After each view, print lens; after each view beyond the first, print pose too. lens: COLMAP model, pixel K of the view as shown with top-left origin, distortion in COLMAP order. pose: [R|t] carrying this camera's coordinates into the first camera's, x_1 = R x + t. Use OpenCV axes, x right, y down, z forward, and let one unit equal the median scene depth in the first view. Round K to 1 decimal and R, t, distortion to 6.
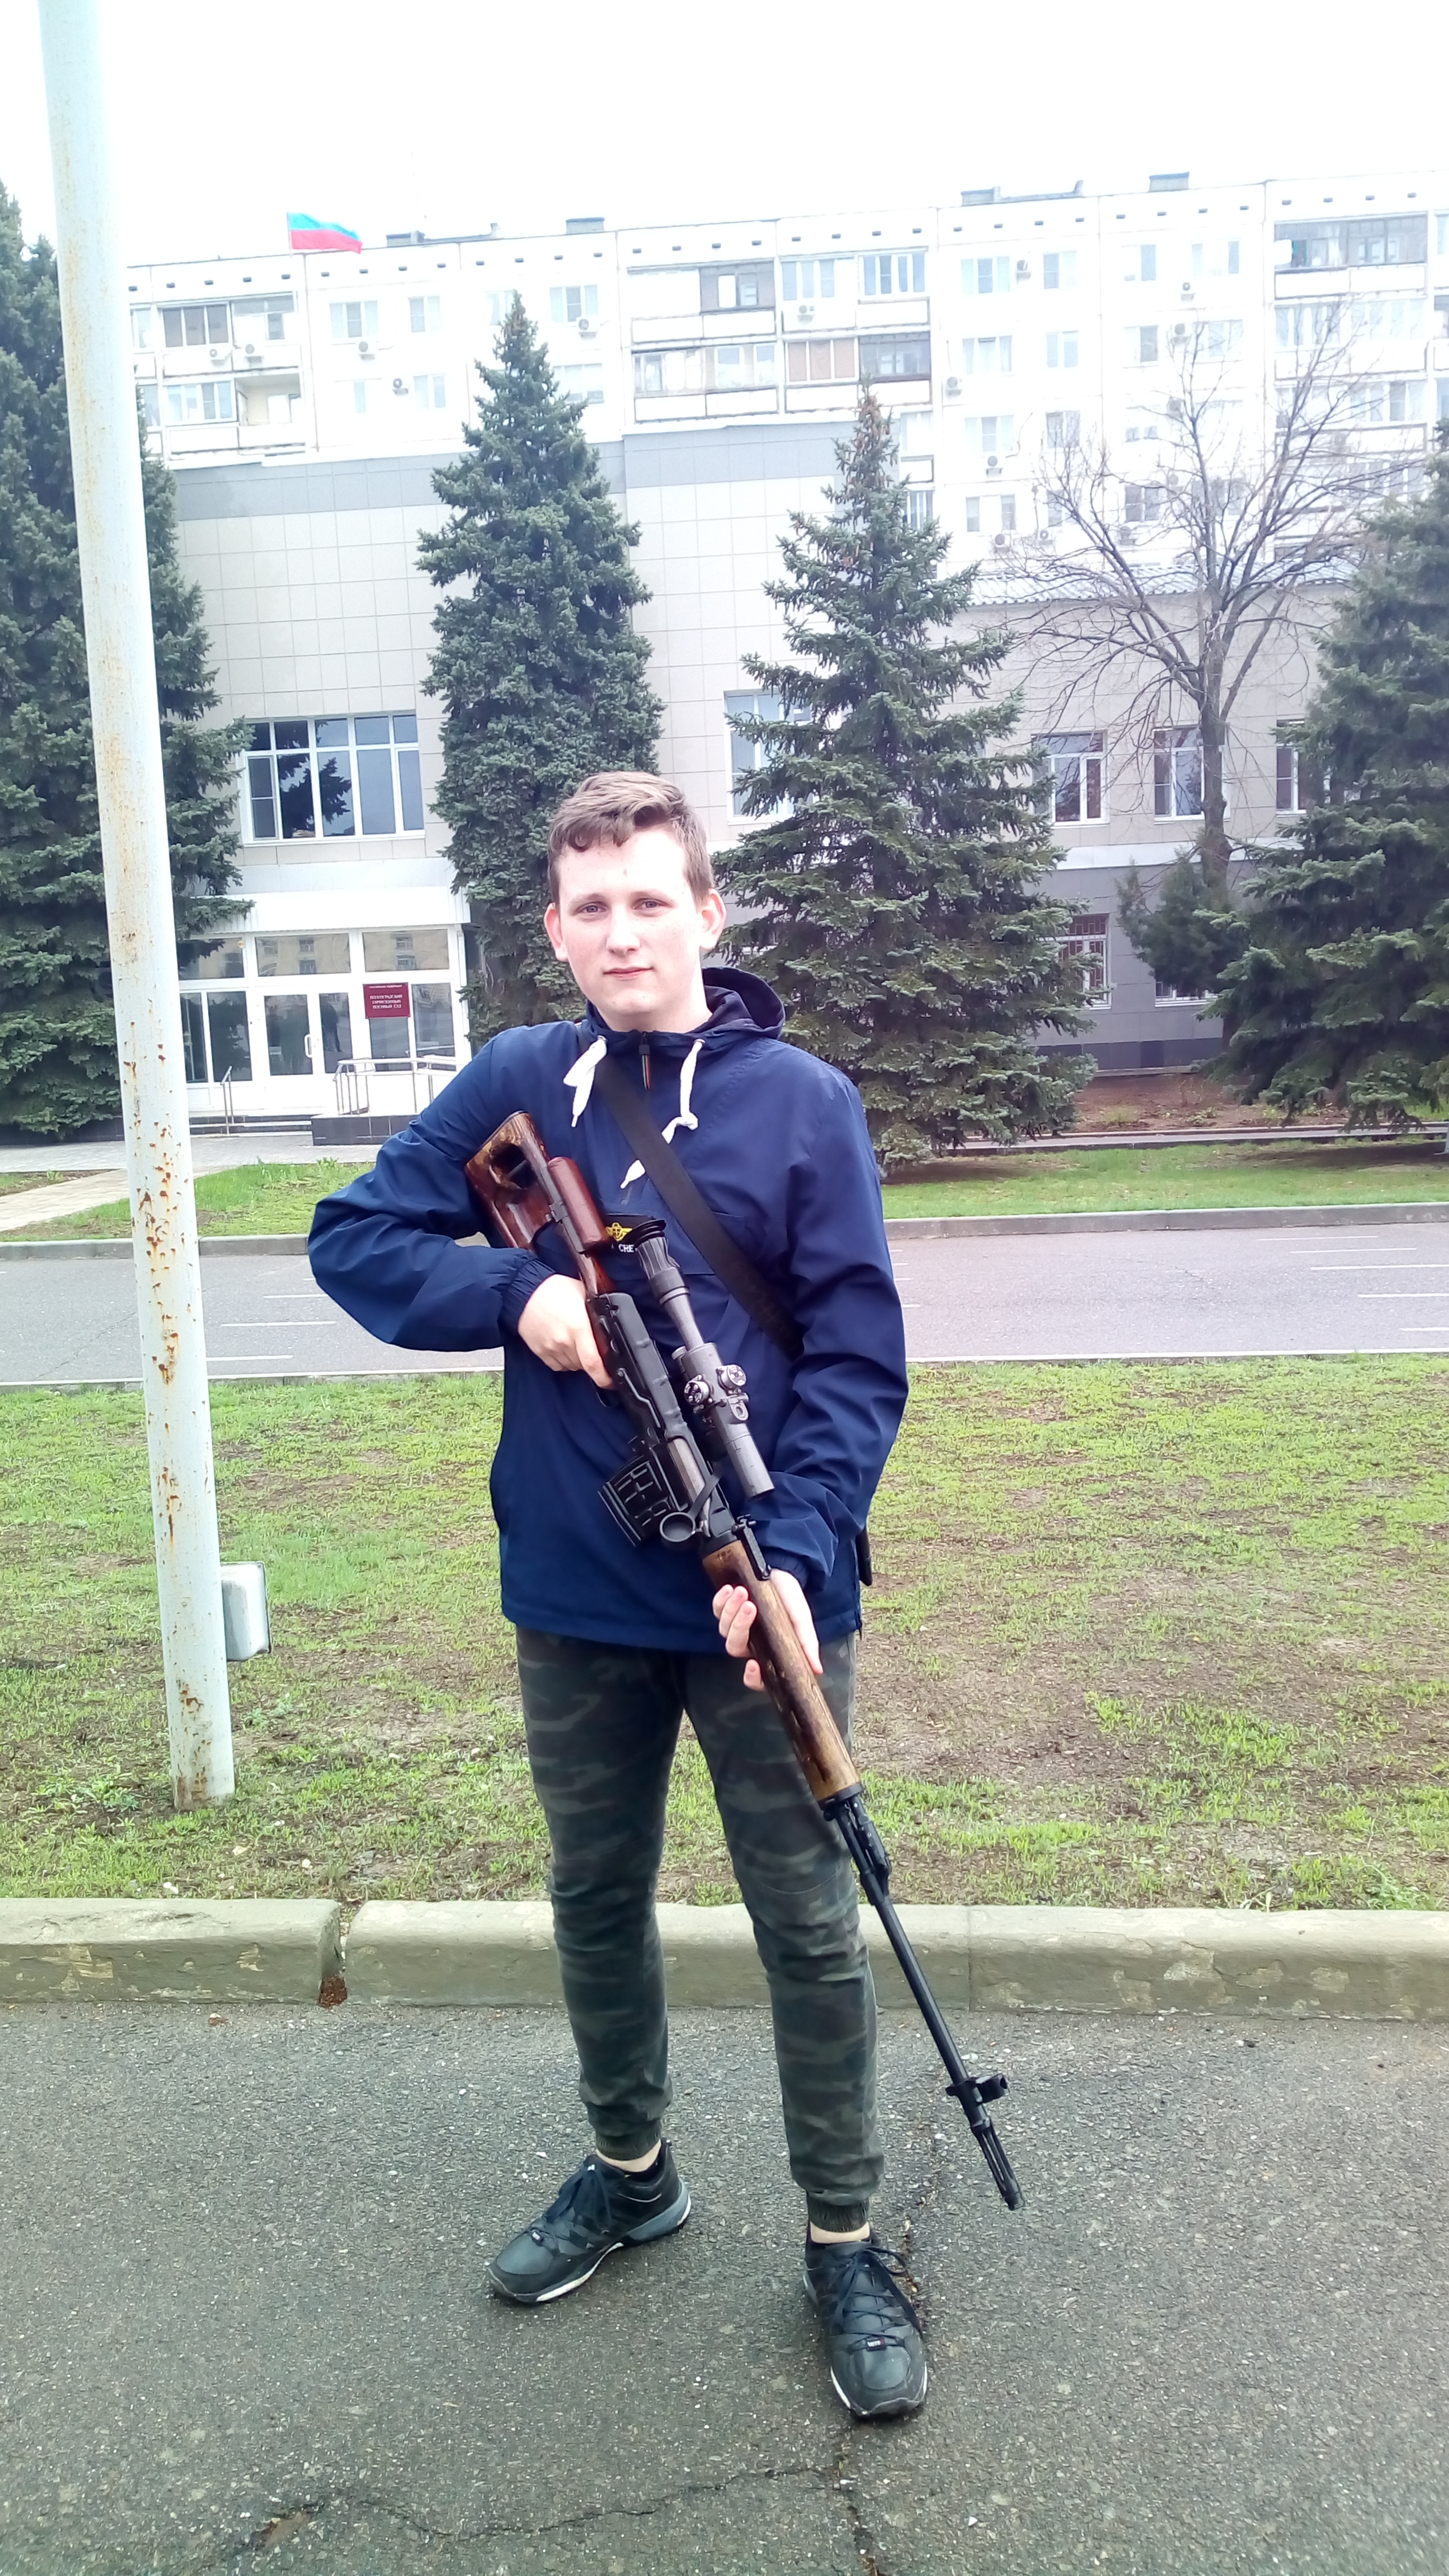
lens RADIAL K [[1990.6, 0, 724.5], [0, 1990.6, 1288.0], [0, 0, 1]] dist [0.005836, -0.052685]
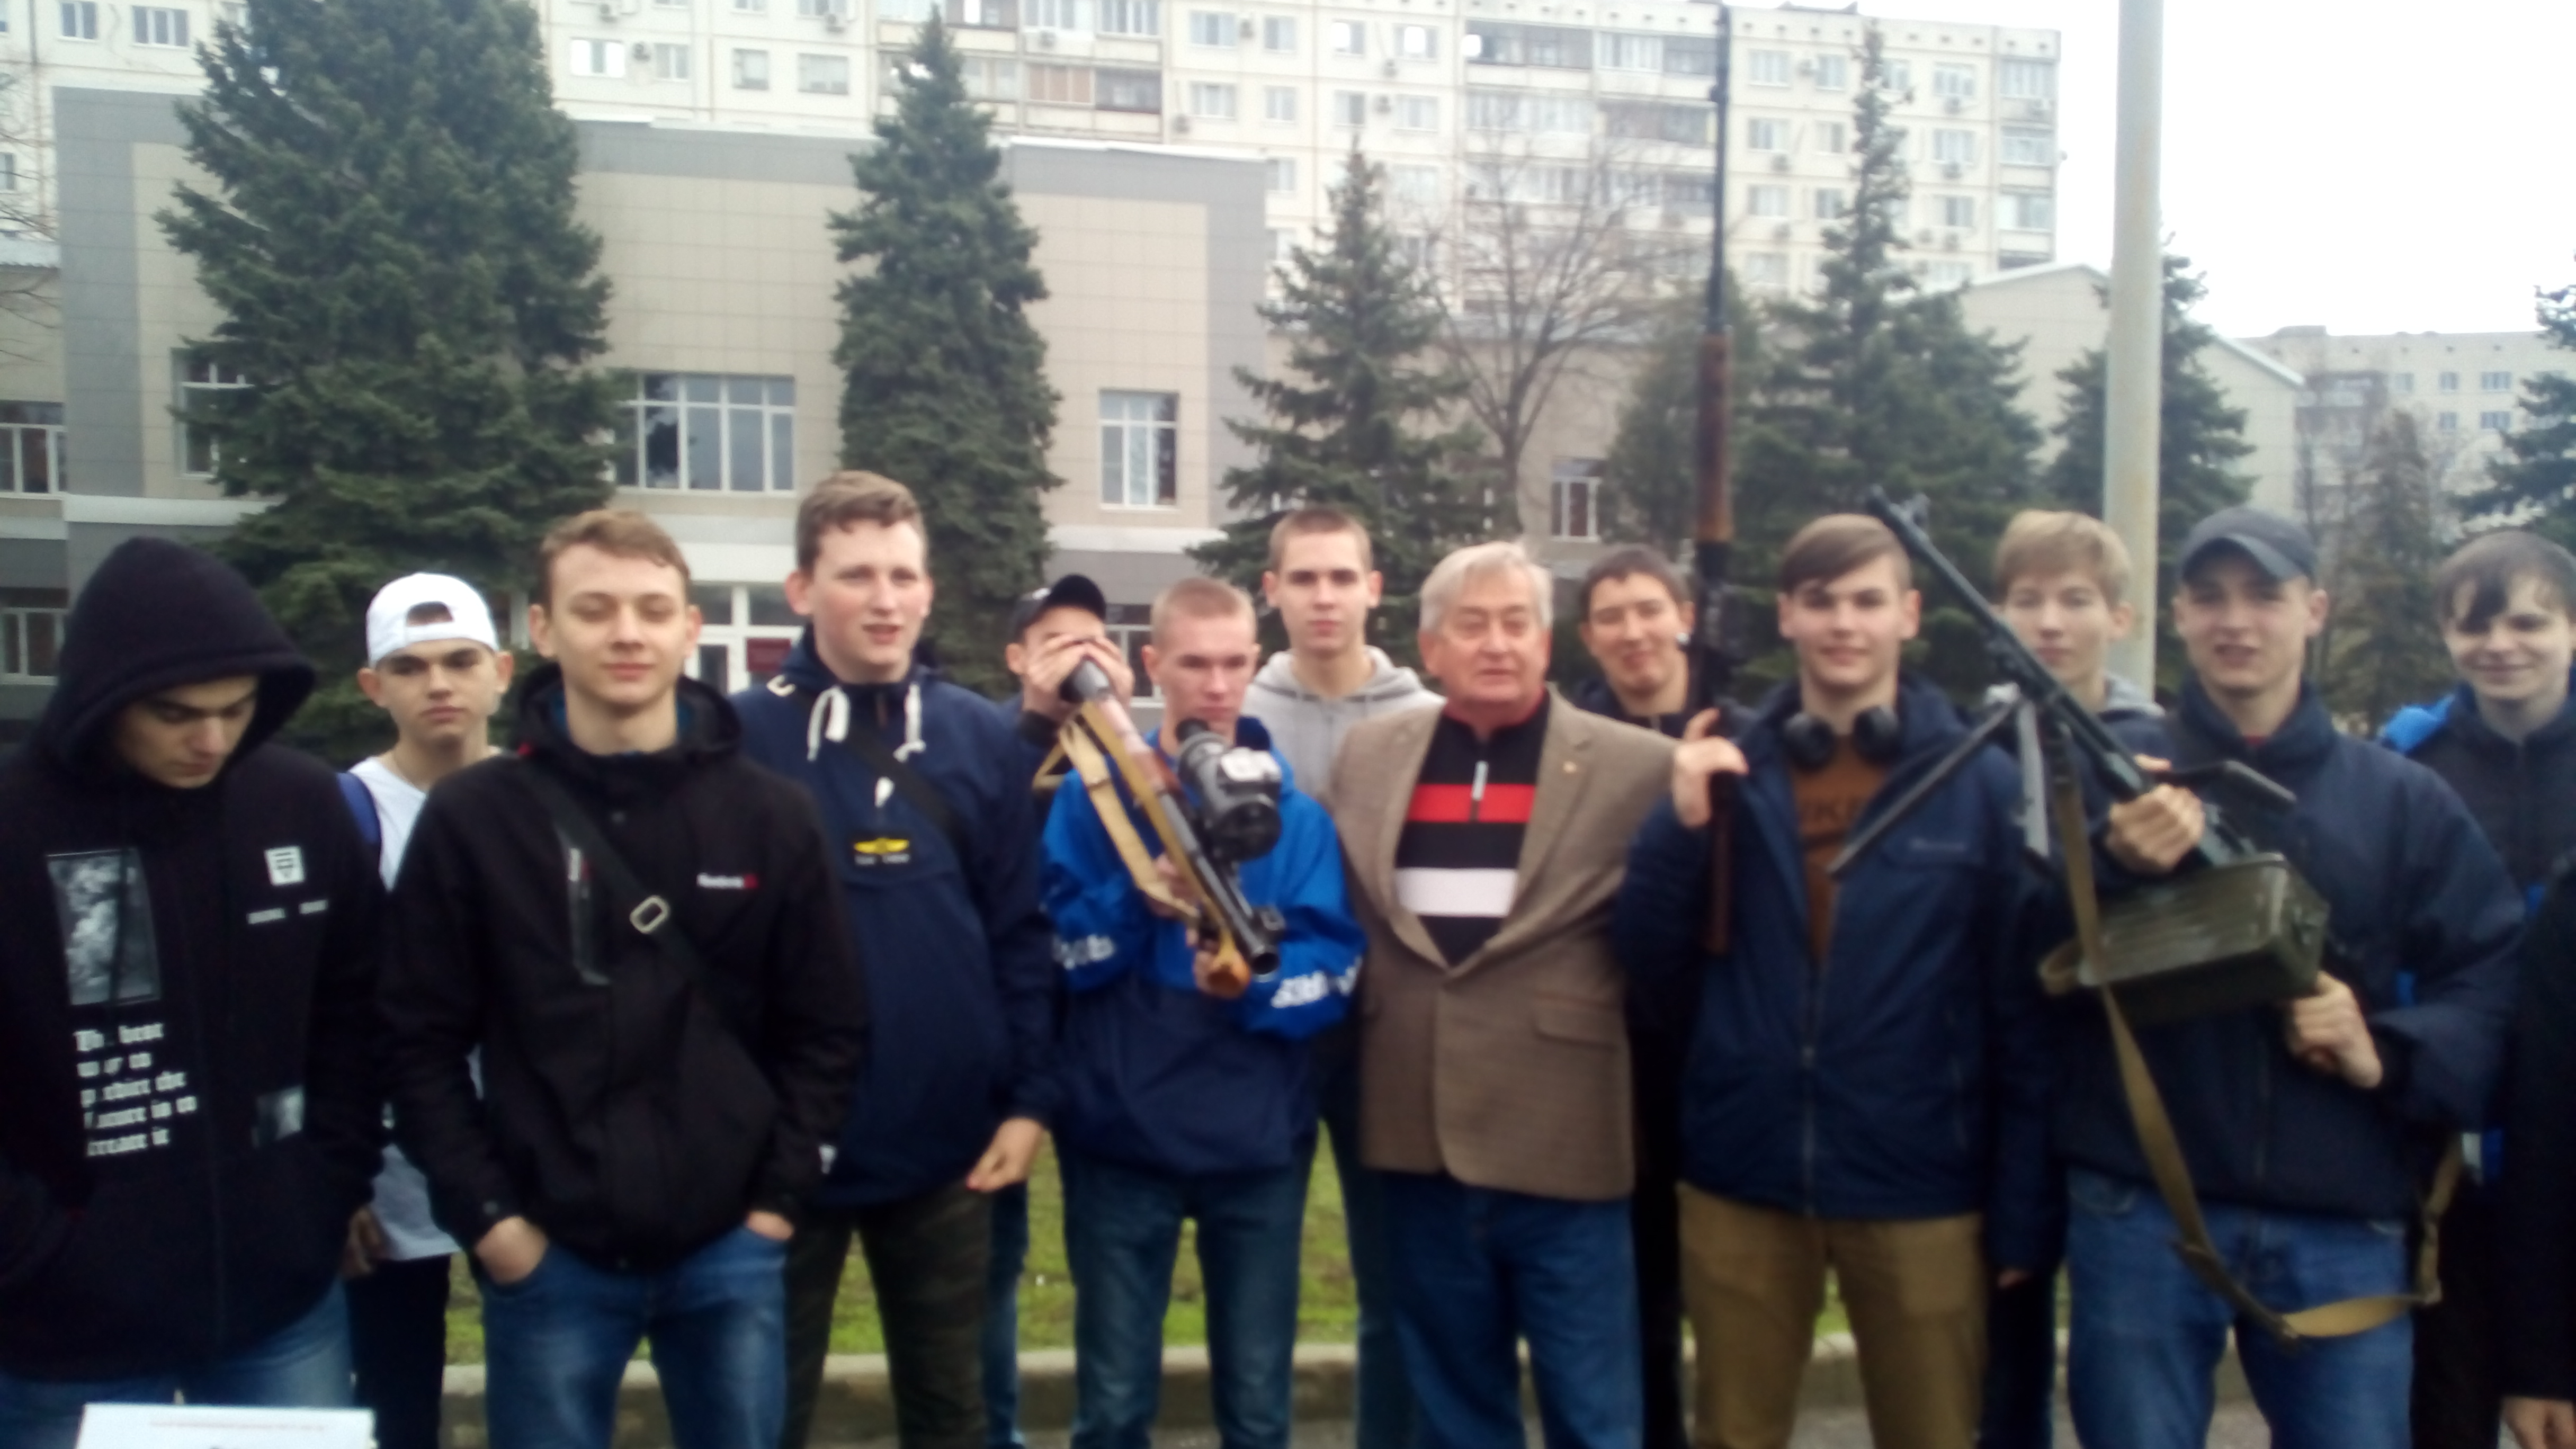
lens RADIAL K [[1990.6, 0, 1288.0], [0, 1990.6, 724.5], [0, 0, 1]] dist [0.005836, -0.052685]
pose [[0.964796, 0.052131, 0.257780, -0.178929], [-0.019676, 0.991719, -0.126914, 0.011318], [-0.262262, 0.117374, 0.957832, -0.021026]]
